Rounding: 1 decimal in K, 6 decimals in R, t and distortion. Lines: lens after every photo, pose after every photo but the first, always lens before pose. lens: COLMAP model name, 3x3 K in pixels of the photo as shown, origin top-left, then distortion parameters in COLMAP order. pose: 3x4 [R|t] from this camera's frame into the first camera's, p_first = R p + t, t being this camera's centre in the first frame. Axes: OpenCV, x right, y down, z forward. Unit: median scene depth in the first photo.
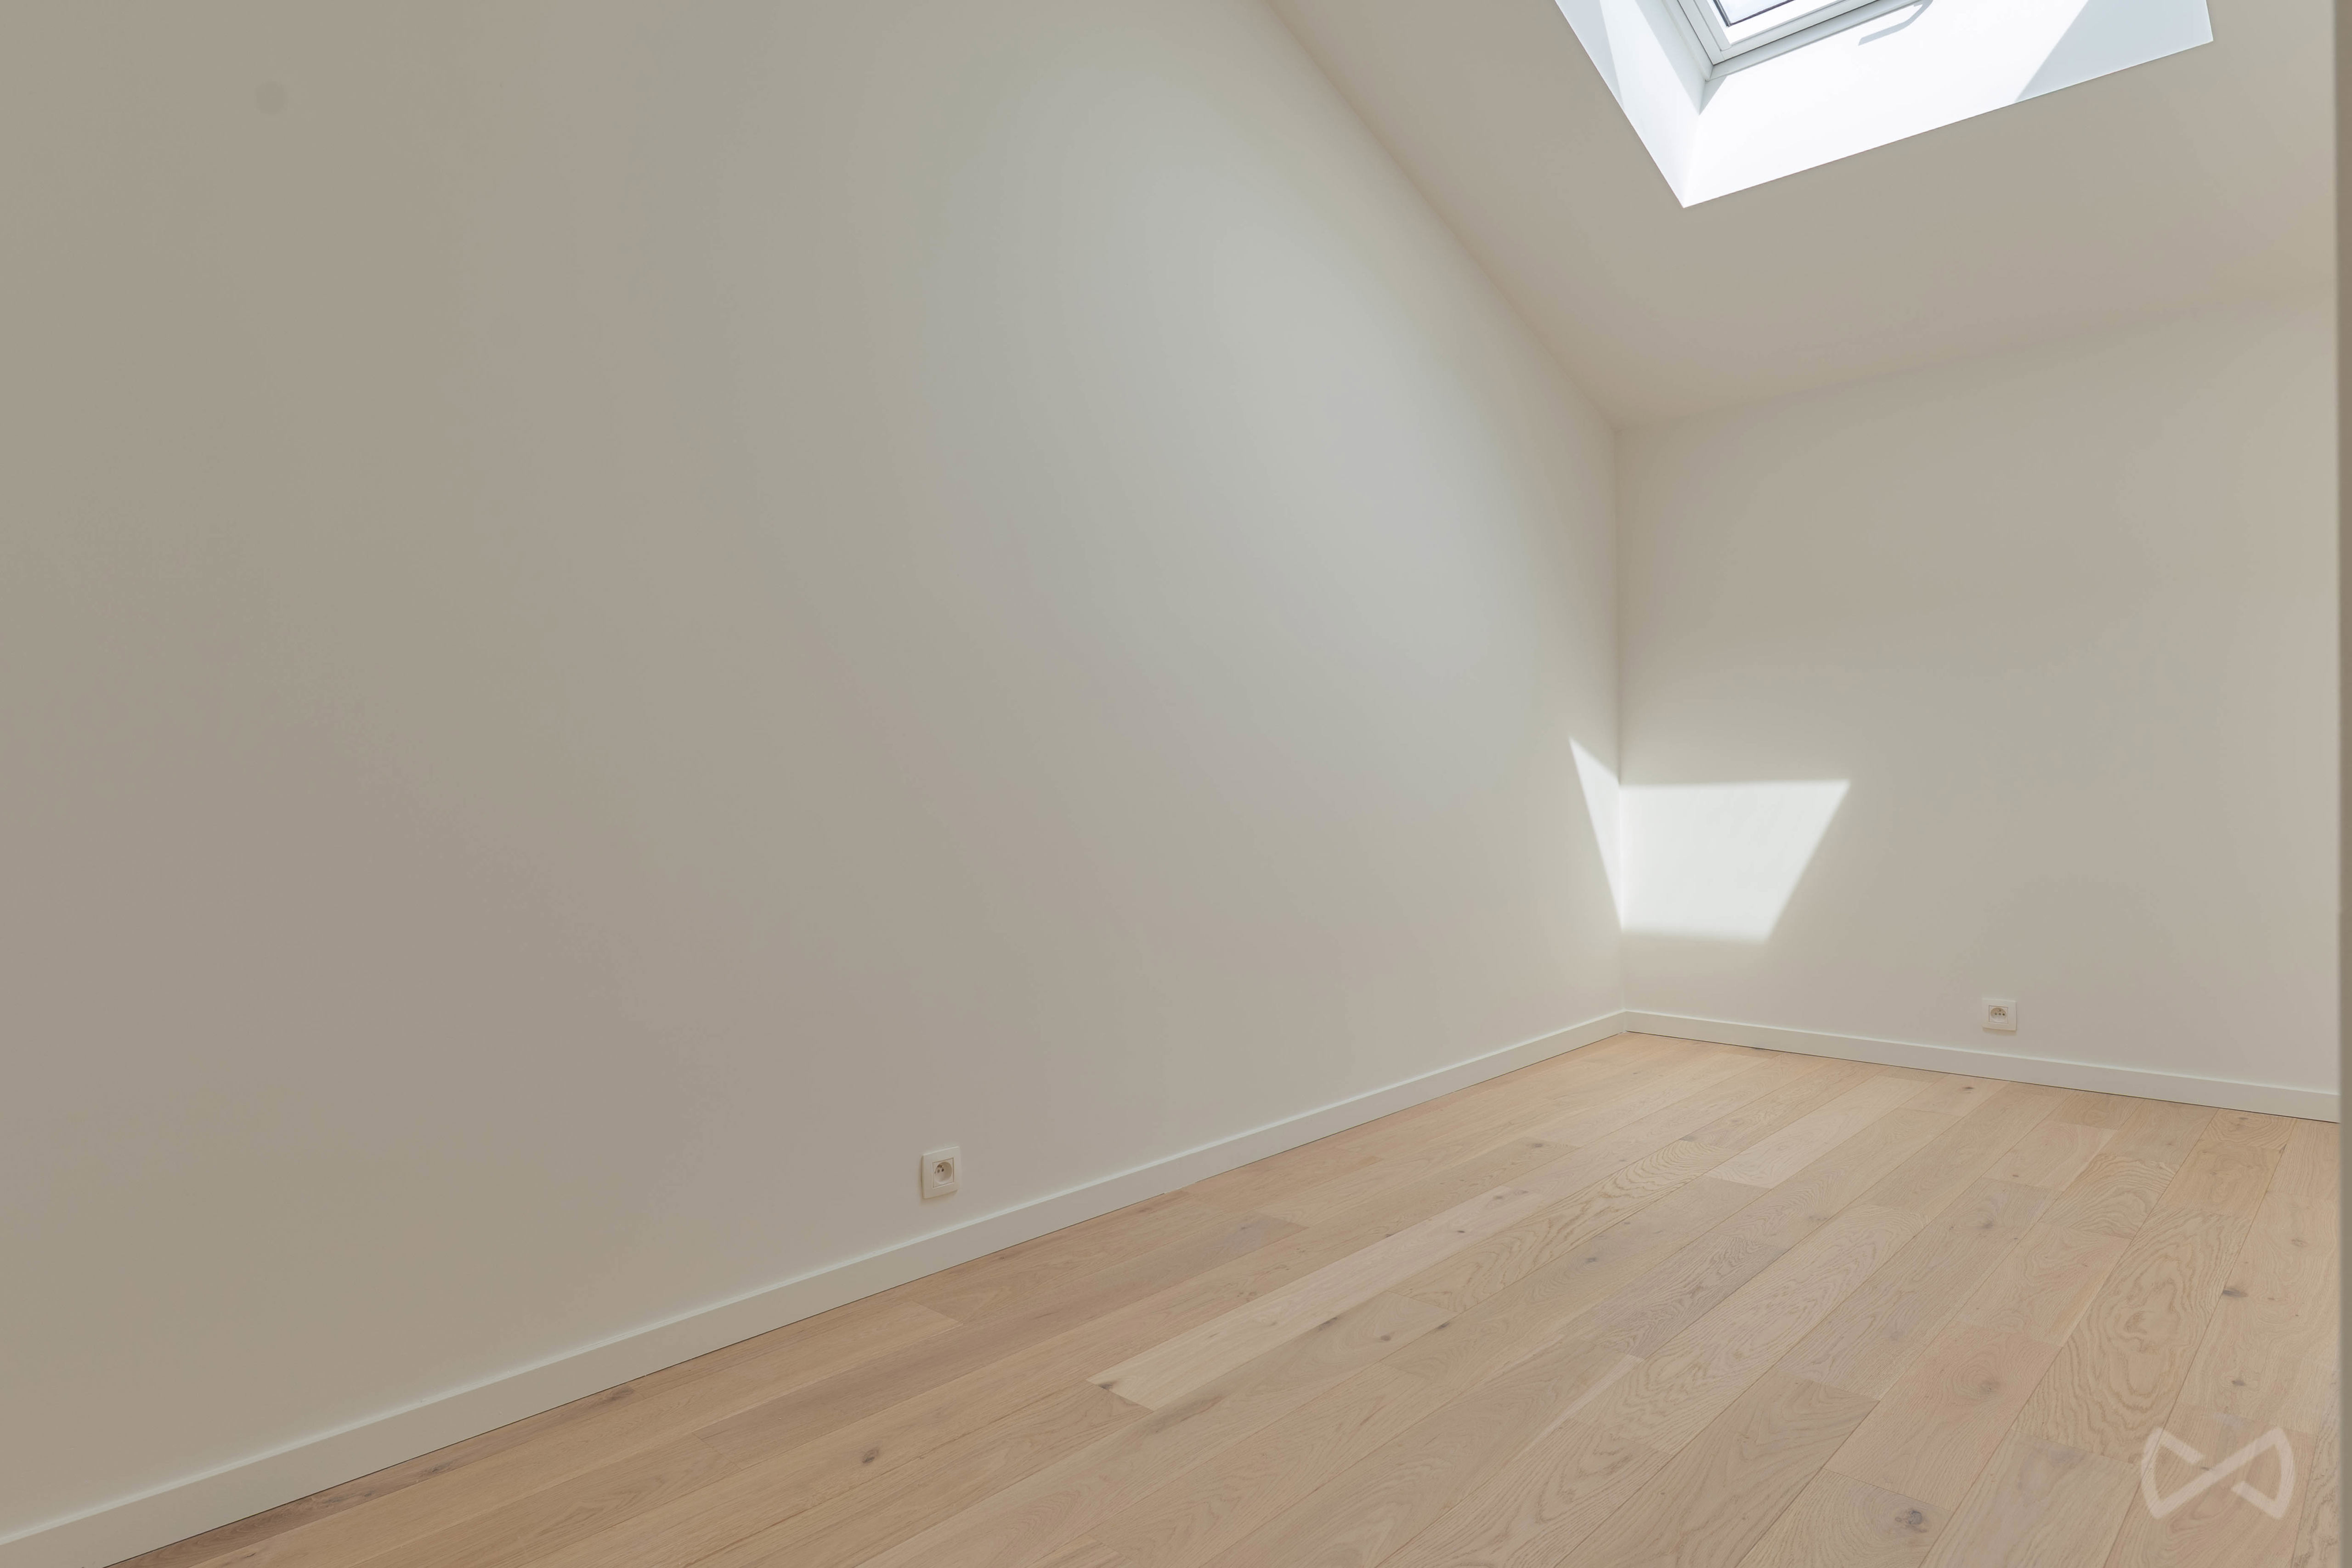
lens RADIAL K [[1289.6, 0, 1175.4], [0, 1289.6, 787.3], [0, 0, 1]] dist [0.005254, 0.002698]
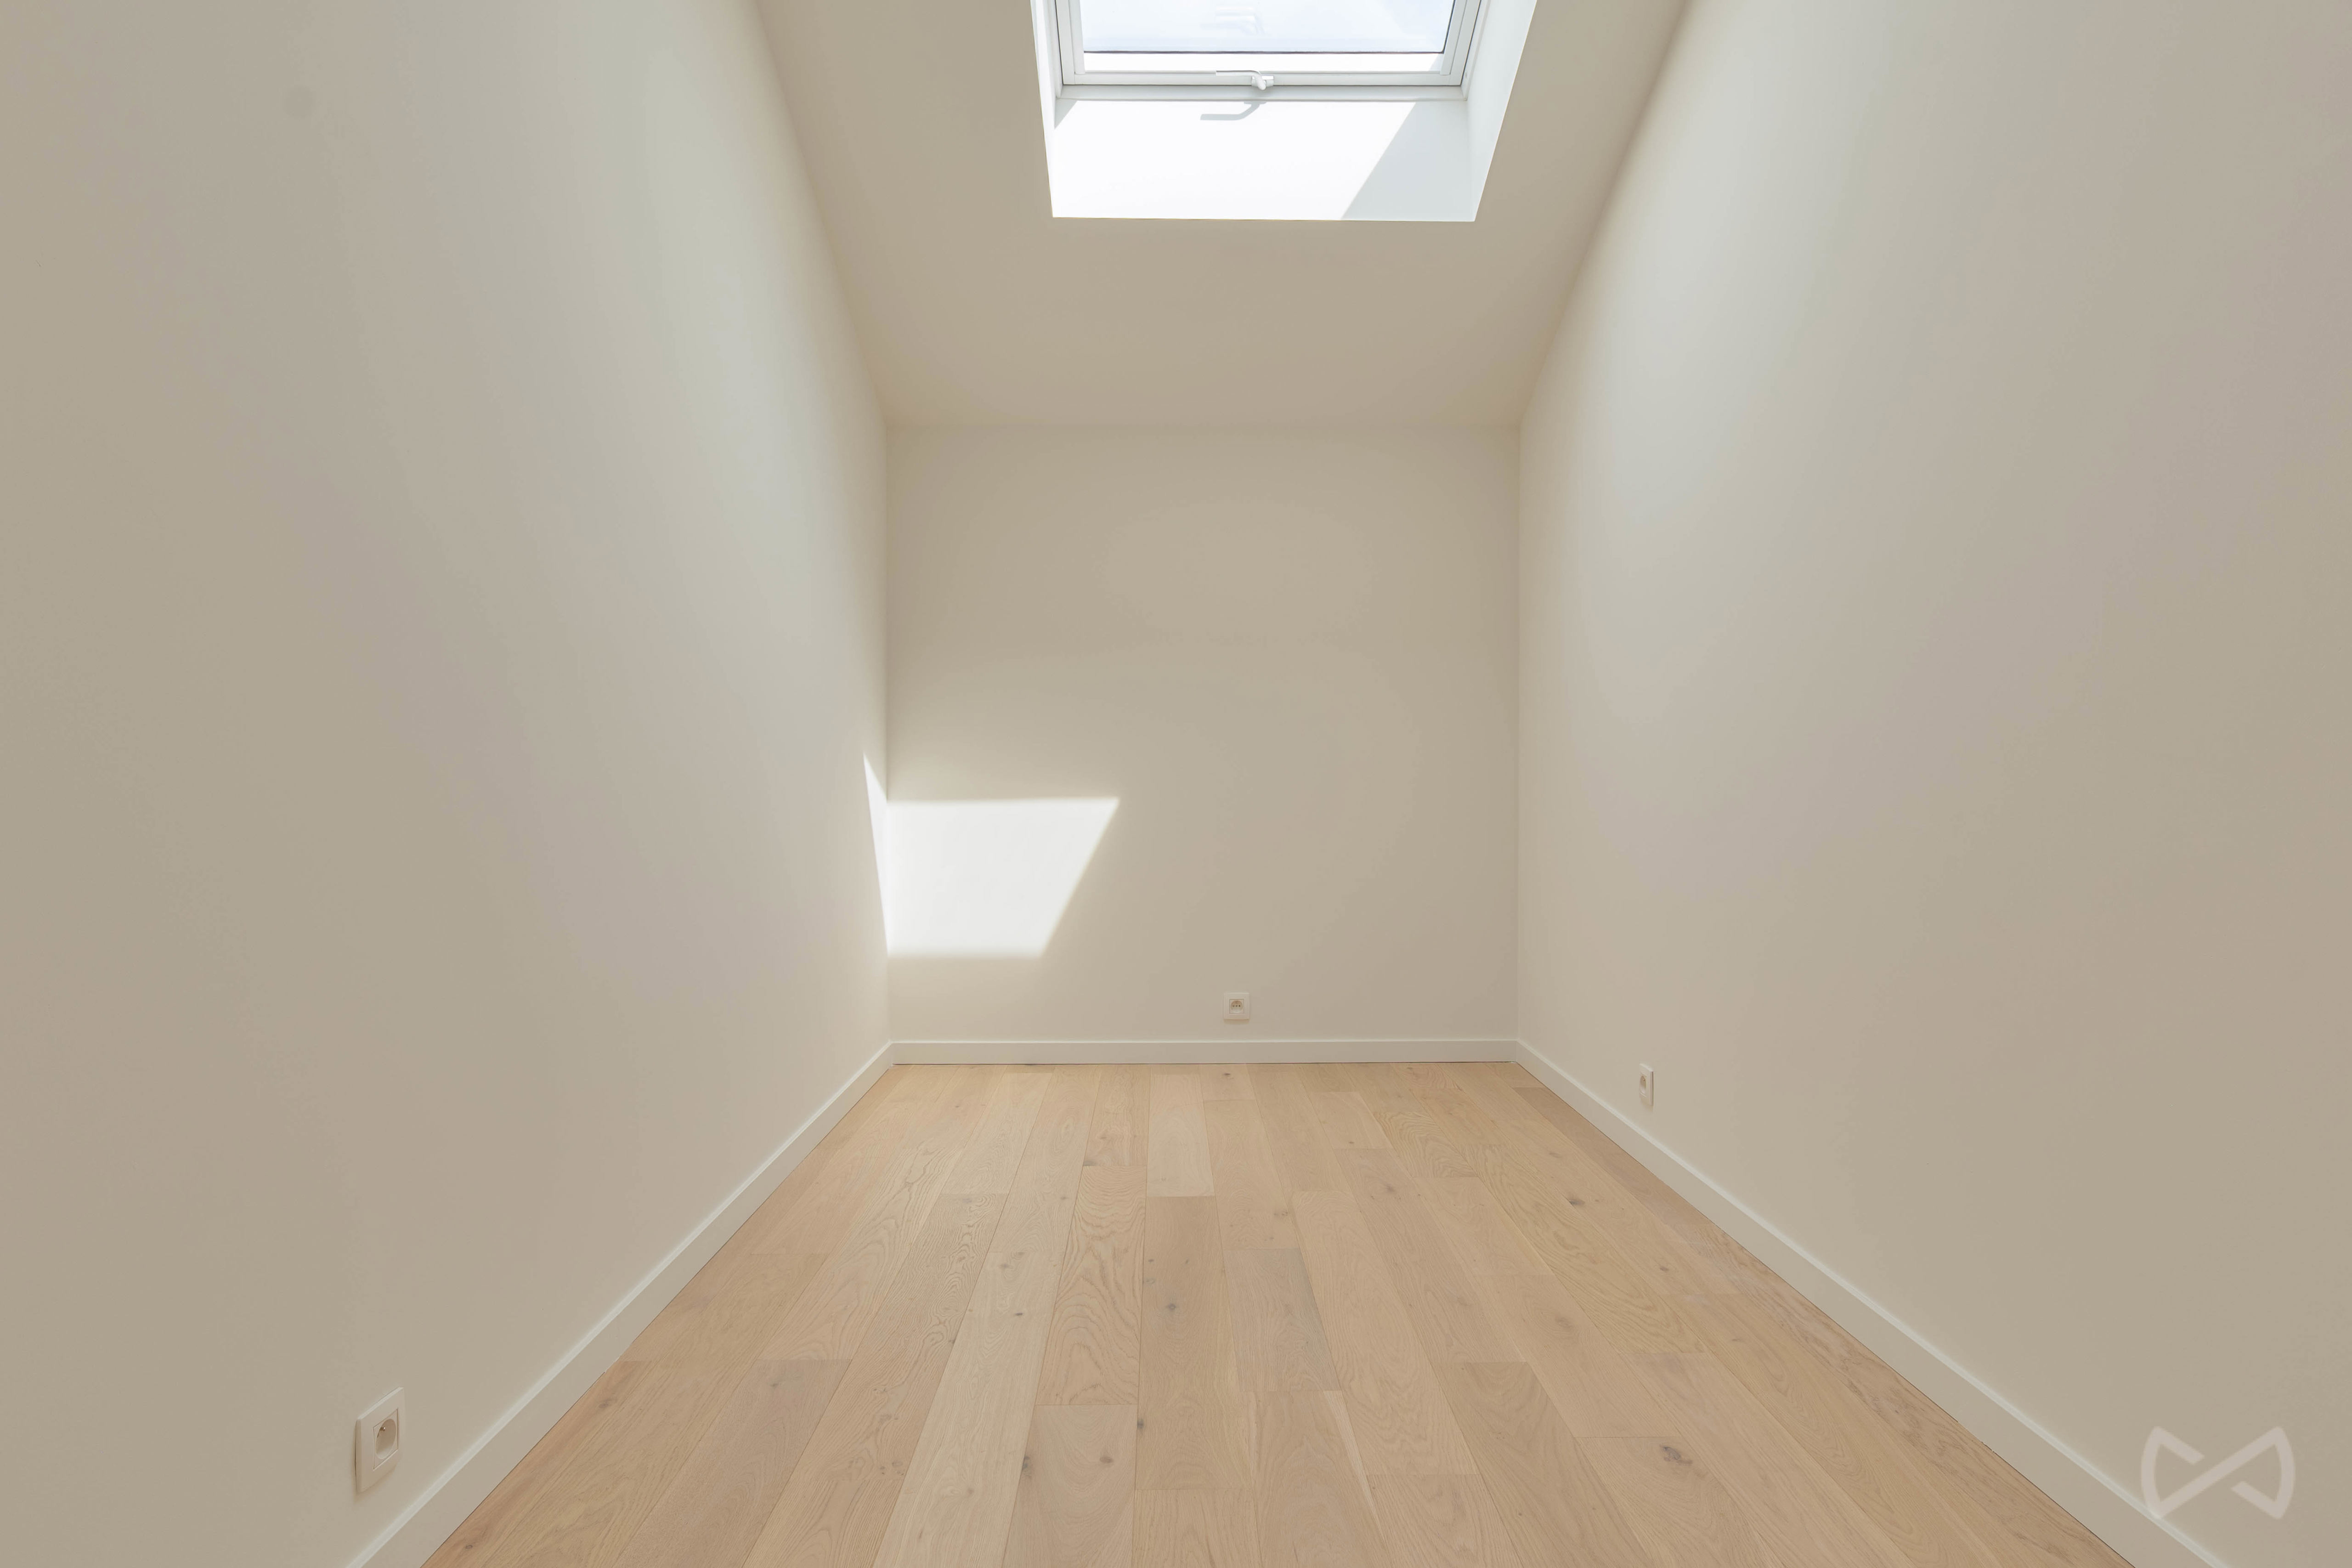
lens RADIAL K [[1343.1, 0, 1176.0], [0, 1343.1, 789.2], [0, 0, 1]] dist [0.005105, 0.003070]
pose [[0.712682, 0.015799, 0.701309, -0.275334], [-0.006570, 0.999853, -0.015848, 0.004252], [-0.701456, 0.006687, 0.712681, 0.225844]]
